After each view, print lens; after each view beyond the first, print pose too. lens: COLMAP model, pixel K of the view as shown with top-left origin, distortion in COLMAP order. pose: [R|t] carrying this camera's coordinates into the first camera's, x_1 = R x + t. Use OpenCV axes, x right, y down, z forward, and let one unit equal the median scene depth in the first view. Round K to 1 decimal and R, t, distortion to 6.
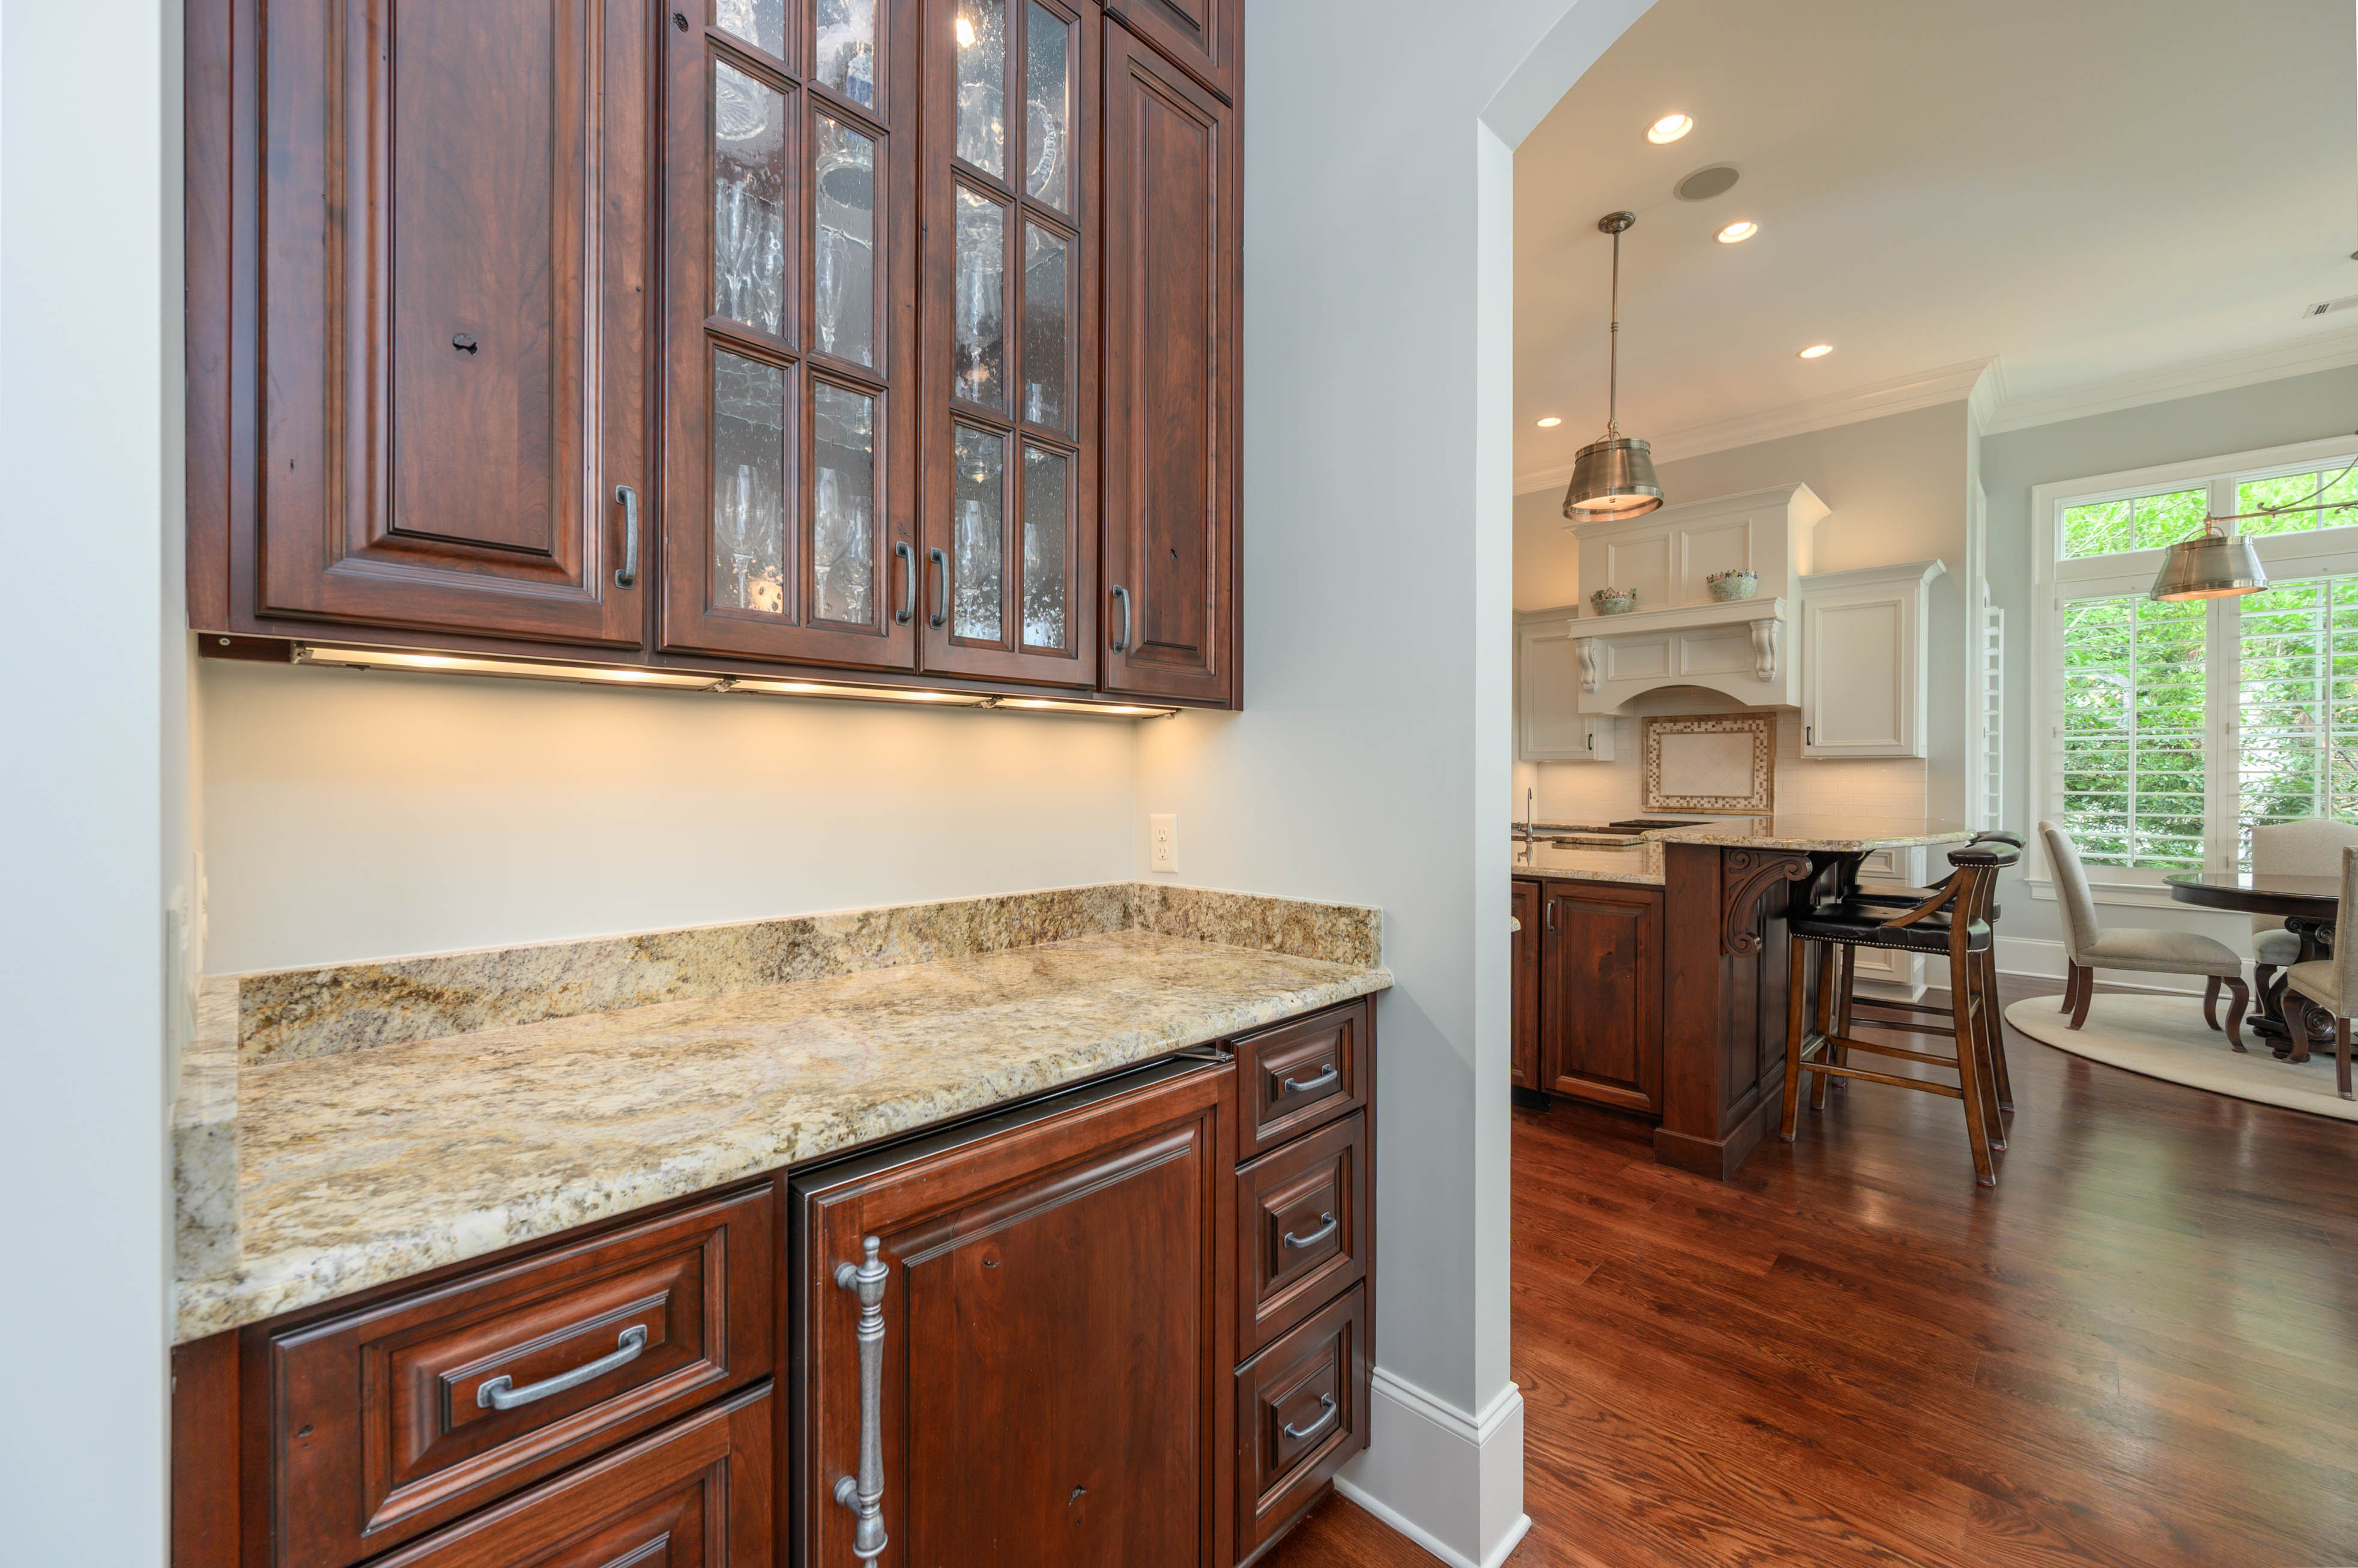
lens RADIAL K [[937.6, 0, 1179.0], [0, 937.6, 784.0], [0, 0, 1]] dist [0.002412, 0.000066]
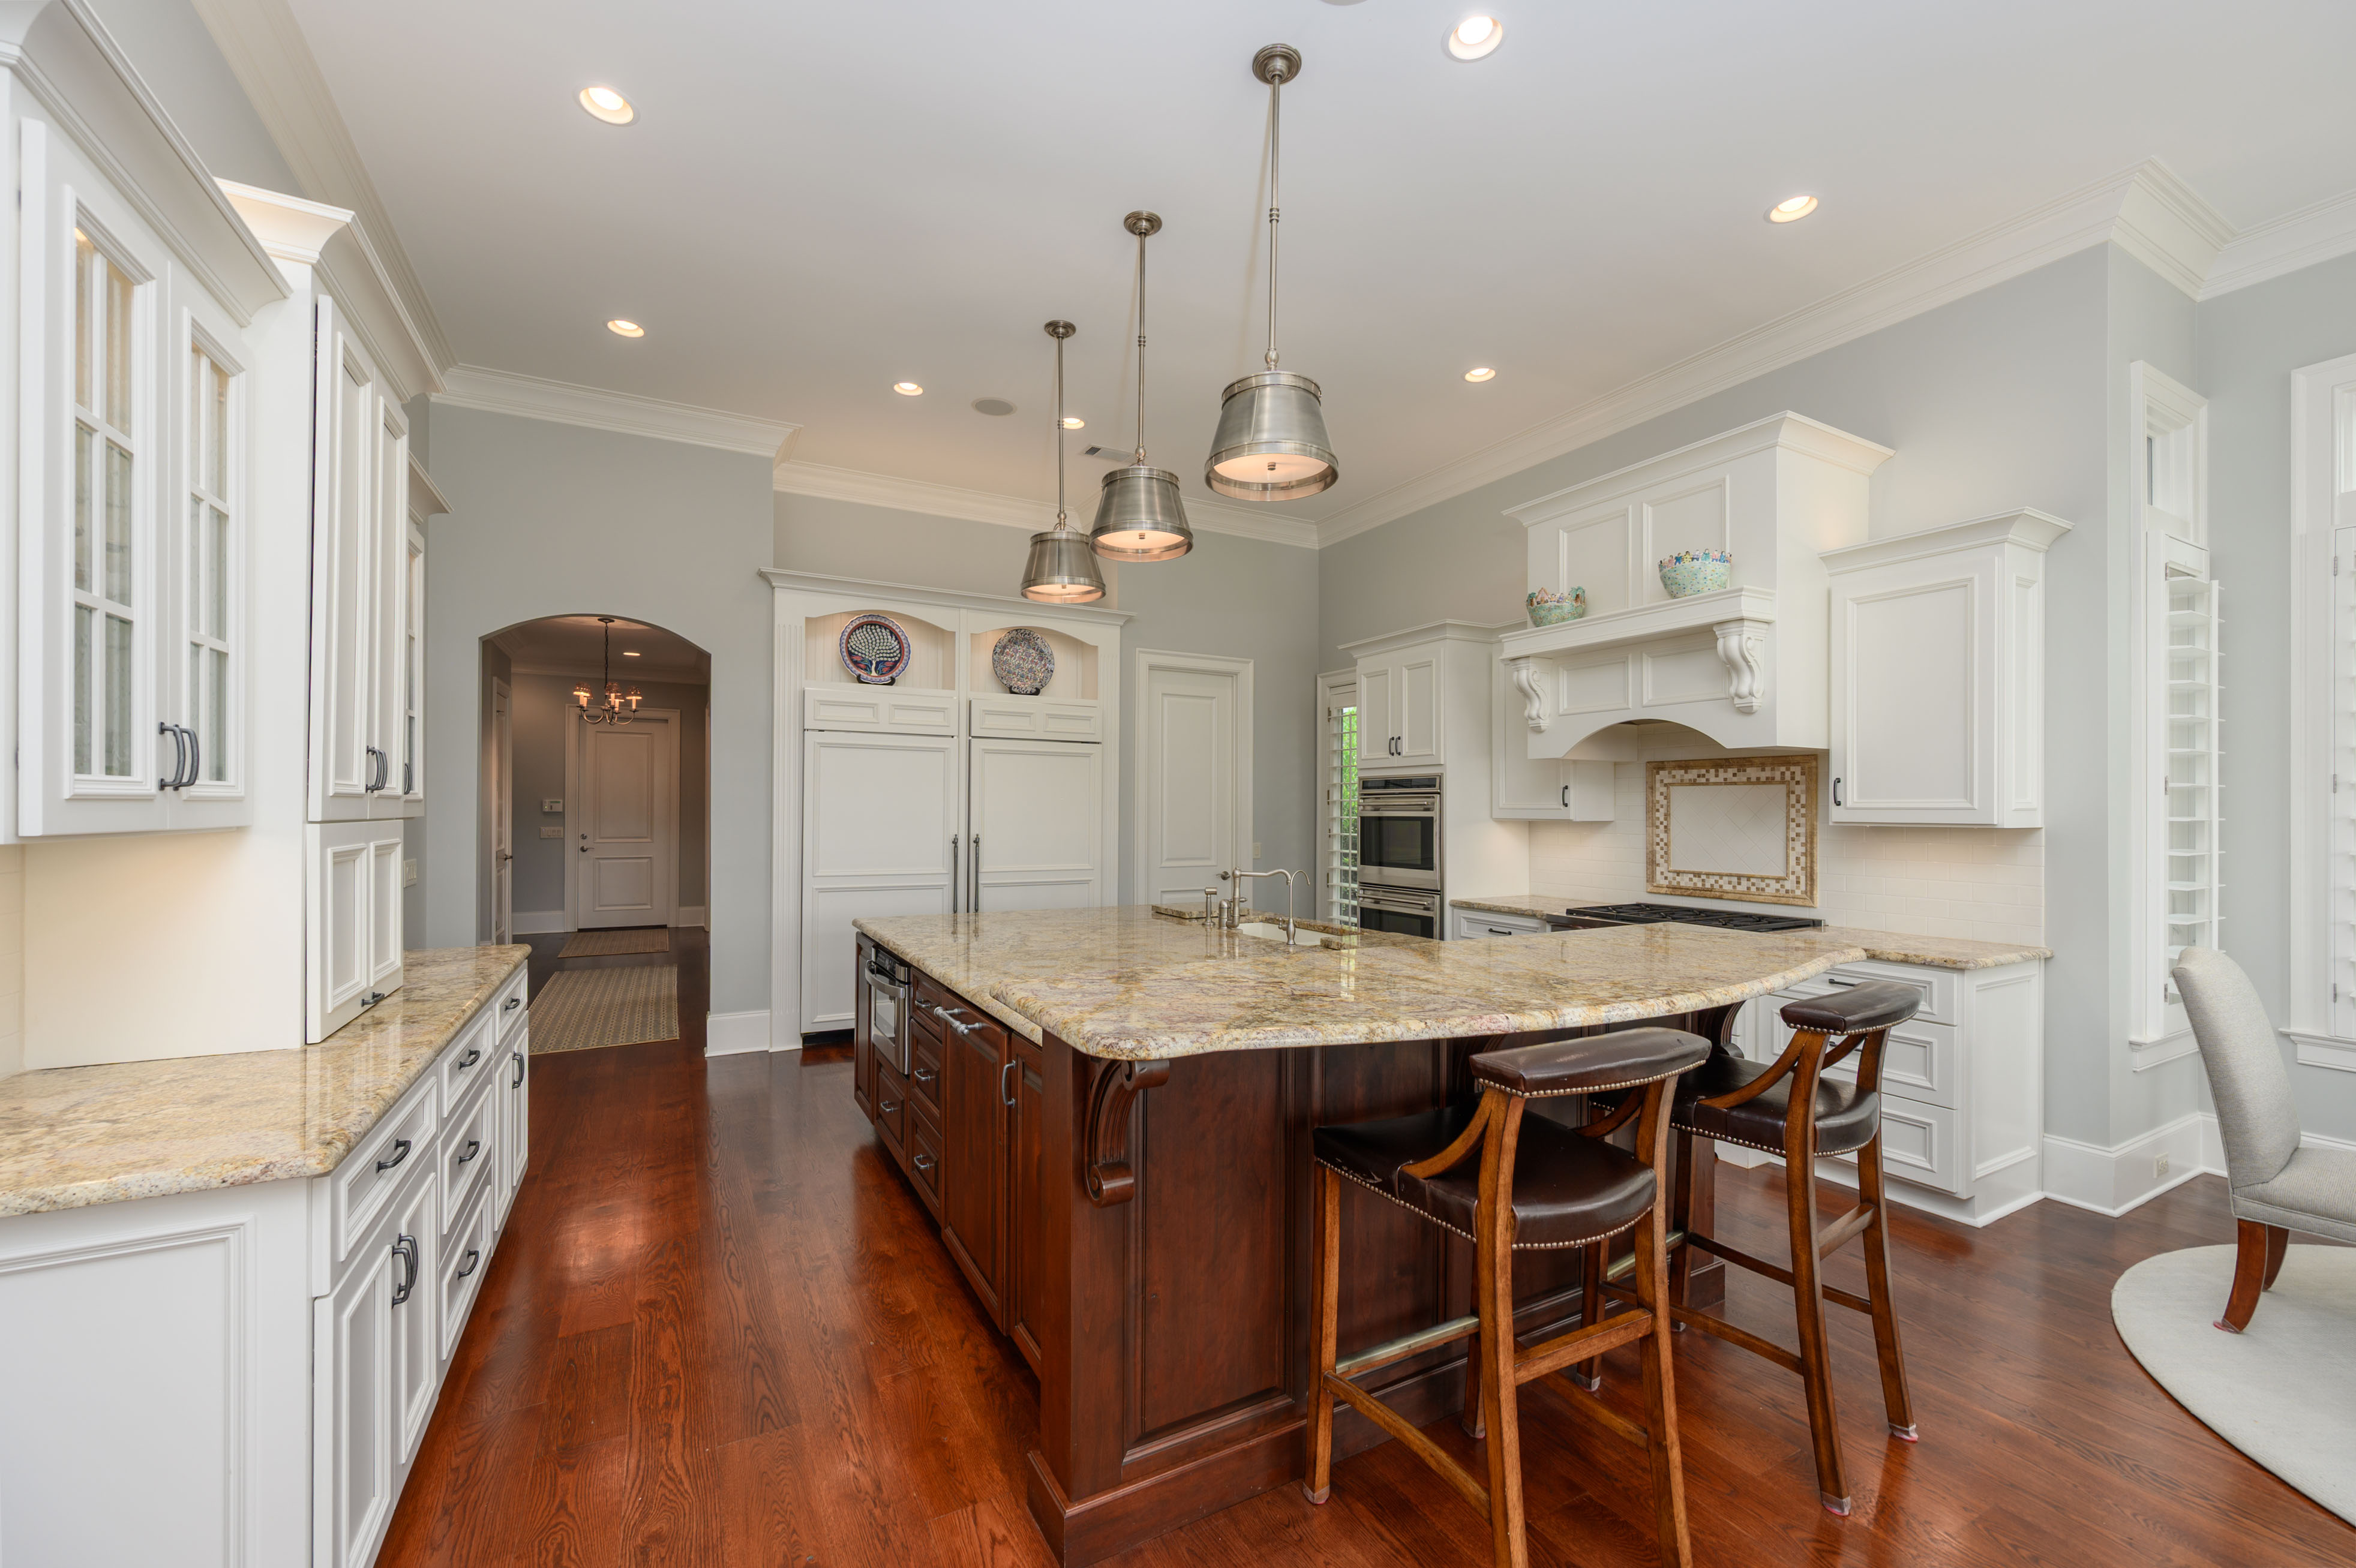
lens RADIAL K [[939.9, 0, 1179.8], [0, 939.9, 804.4], [0, 0, 1]] dist [-0.002178, -0.000374]
pose [[0.954126, -0.000726, -0.299403, 0.408931], [-0.003306, 0.999911, -0.012959, -0.030851], [0.299386, 0.013354, 0.954039, 0.220143]]
